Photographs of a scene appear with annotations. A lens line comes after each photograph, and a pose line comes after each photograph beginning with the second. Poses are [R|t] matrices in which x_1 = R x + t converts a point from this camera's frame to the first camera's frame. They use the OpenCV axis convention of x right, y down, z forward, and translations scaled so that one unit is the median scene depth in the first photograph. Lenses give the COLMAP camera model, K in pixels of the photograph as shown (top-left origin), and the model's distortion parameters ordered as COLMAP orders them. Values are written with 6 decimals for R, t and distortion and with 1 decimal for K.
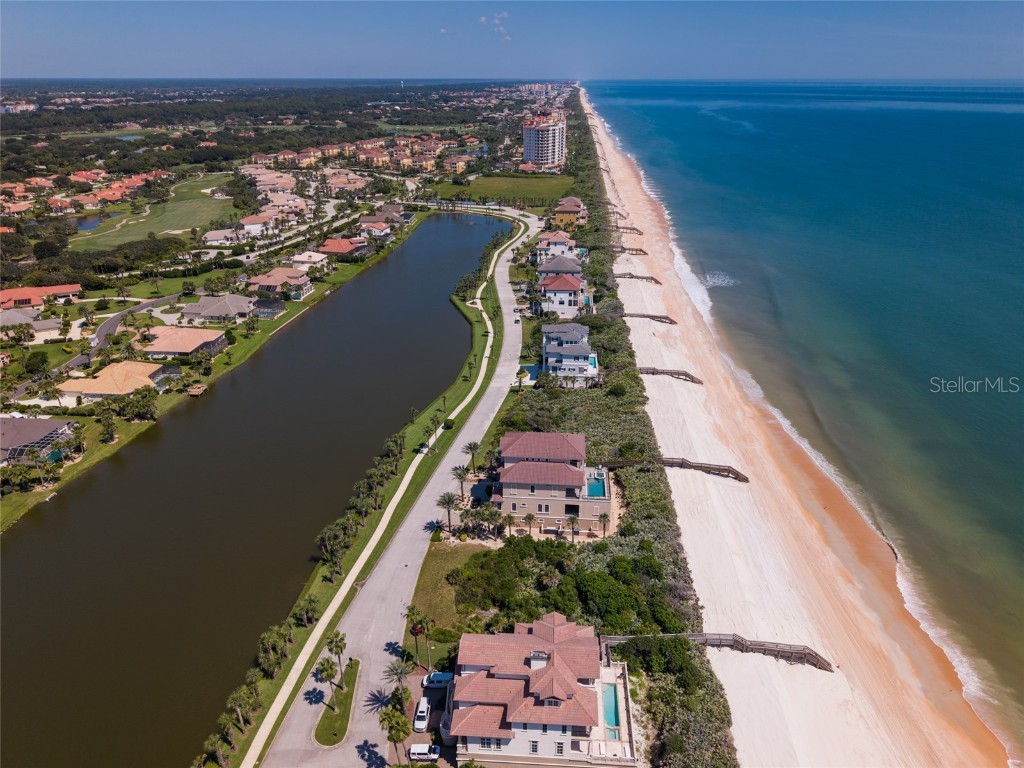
lens RADIAL K [[699.6, 0, 510.2], [0, 699.6, 364.3], [0, 0, 1]] dist [0.067348, -0.091168]
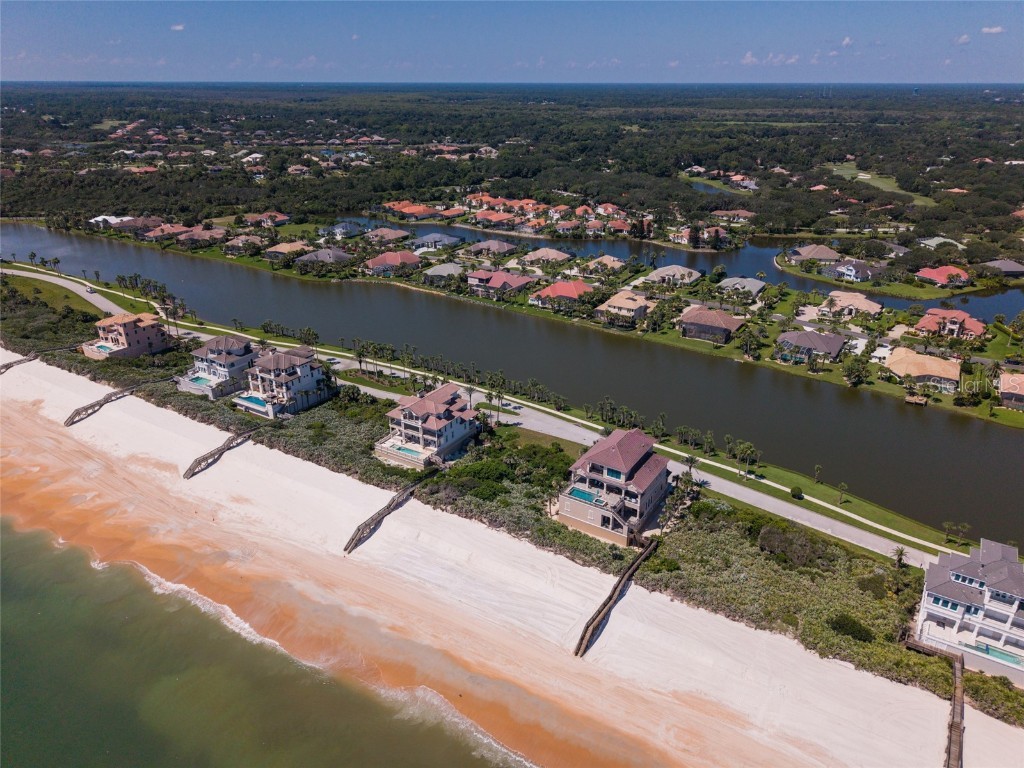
lens RADIAL K [[684.1, 0, 514.7], [0, 684.1, 387.0], [0, 0, 1]] dist [0.039431, -0.039673]
pose [[-0.462496, 0.362017, -0.809346, 0.974012], [-0.337903, 0.771980, 0.538395, -0.486917], [0.819707, 0.522486, -0.234711, 1.091312]]
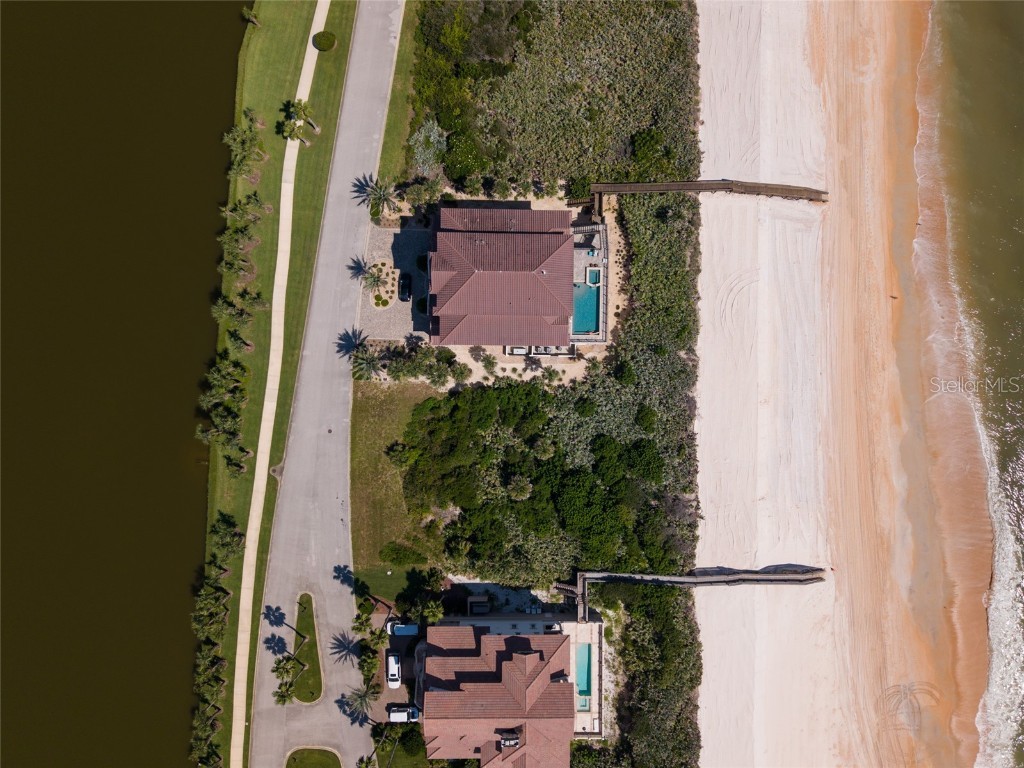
lens RADIAL K [[690.4, 0, 511.0], [0, 690.4, 396.6], [0, 0, 1]] dist [0.060582, -0.082549]
pose [[0.997622, -0.066997, 0.016178, 0.035550], [0.010846, 0.384401, 0.923102, -0.392881], [-0.068064, -0.920732, 0.384214, 0.691884]]
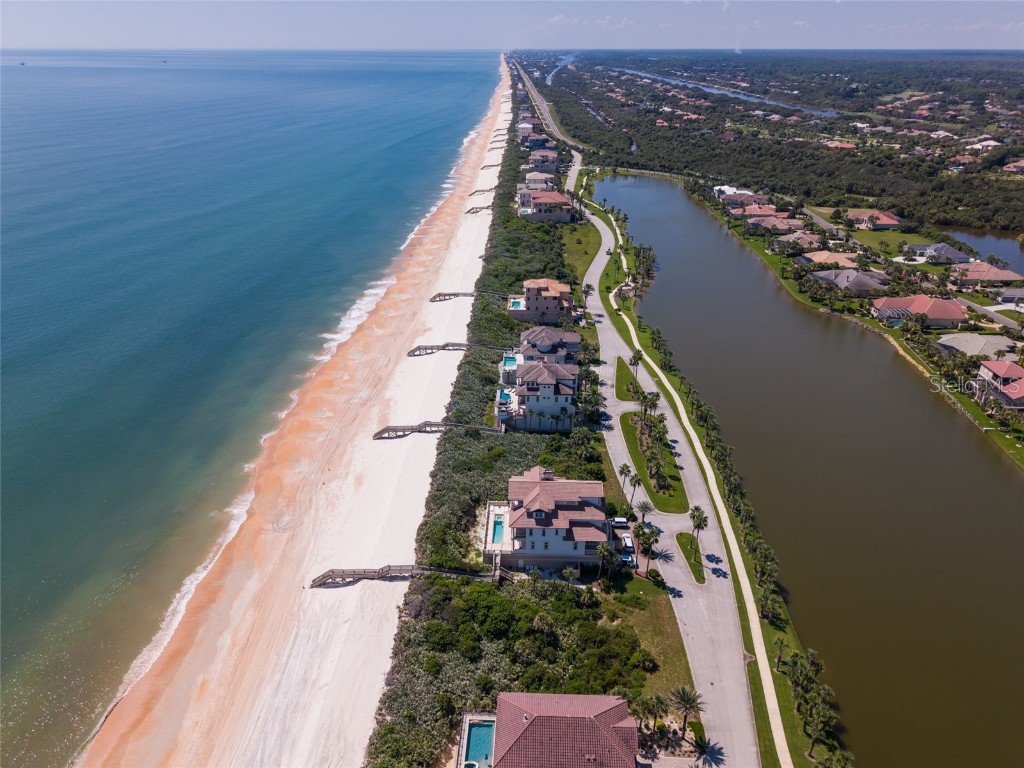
lens RADIAL K [[687.2, 0, 515.4], [0, 687.2, 386.7], [0, 0, 1]] dist [0.056174, -0.075473]
pose [[-0.998979, 0.018735, -0.041121, 0.111108], [-0.018443, 0.661714, 0.749529, -0.544451], [0.041252, 0.749522, -0.660693, 1.202501]]
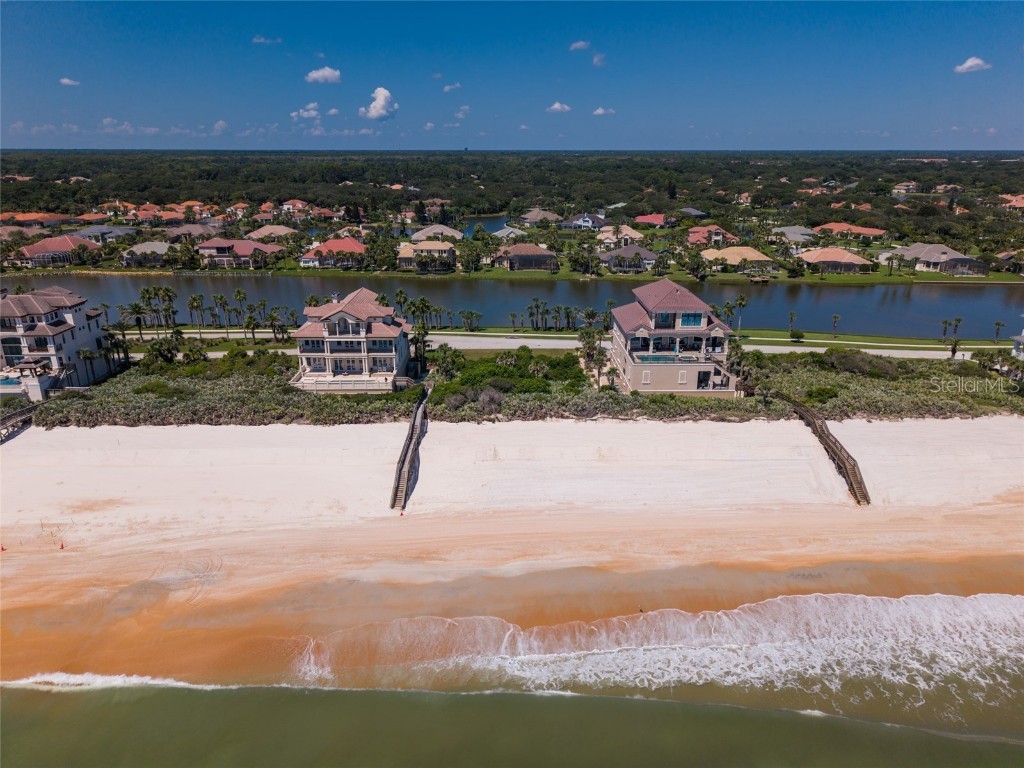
lens RADIAL K [[684.1, 0, 514.7], [0, 684.1, 387.0], [0, 0, 1]] dist [0.039431, -0.039673]
pose [[0.092013, 0.327953, -0.940202, 0.856278], [-0.379696, 0.884425, 0.271338, 0.057762], [0.920524, 0.332024, 0.205901, 0.715128]]
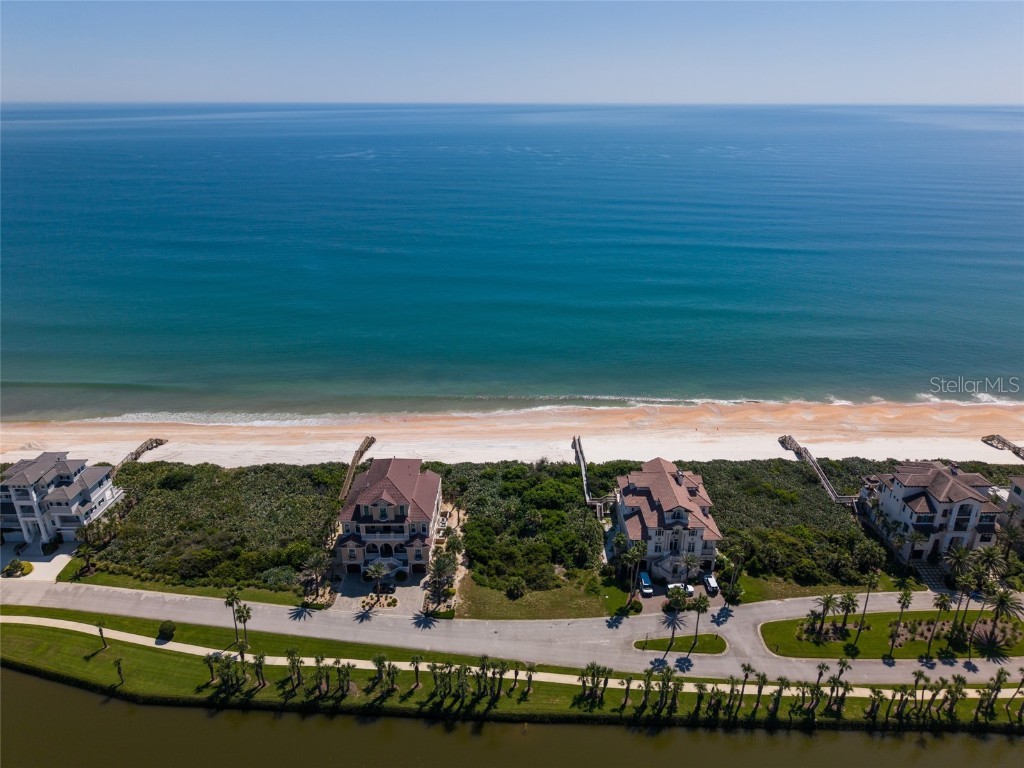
lens RADIAL K [[690.8, 0, 515.3], [0, 690.8, 386.1], [0, 0, 1]] dist [0.022555, -0.015246]
pose [[-0.082632, -0.381032, 0.920862, -0.800754], [0.377263, 0.843294, 0.382789, -0.294675], [-0.922413, 0.379037, 0.074066, 0.745761]]
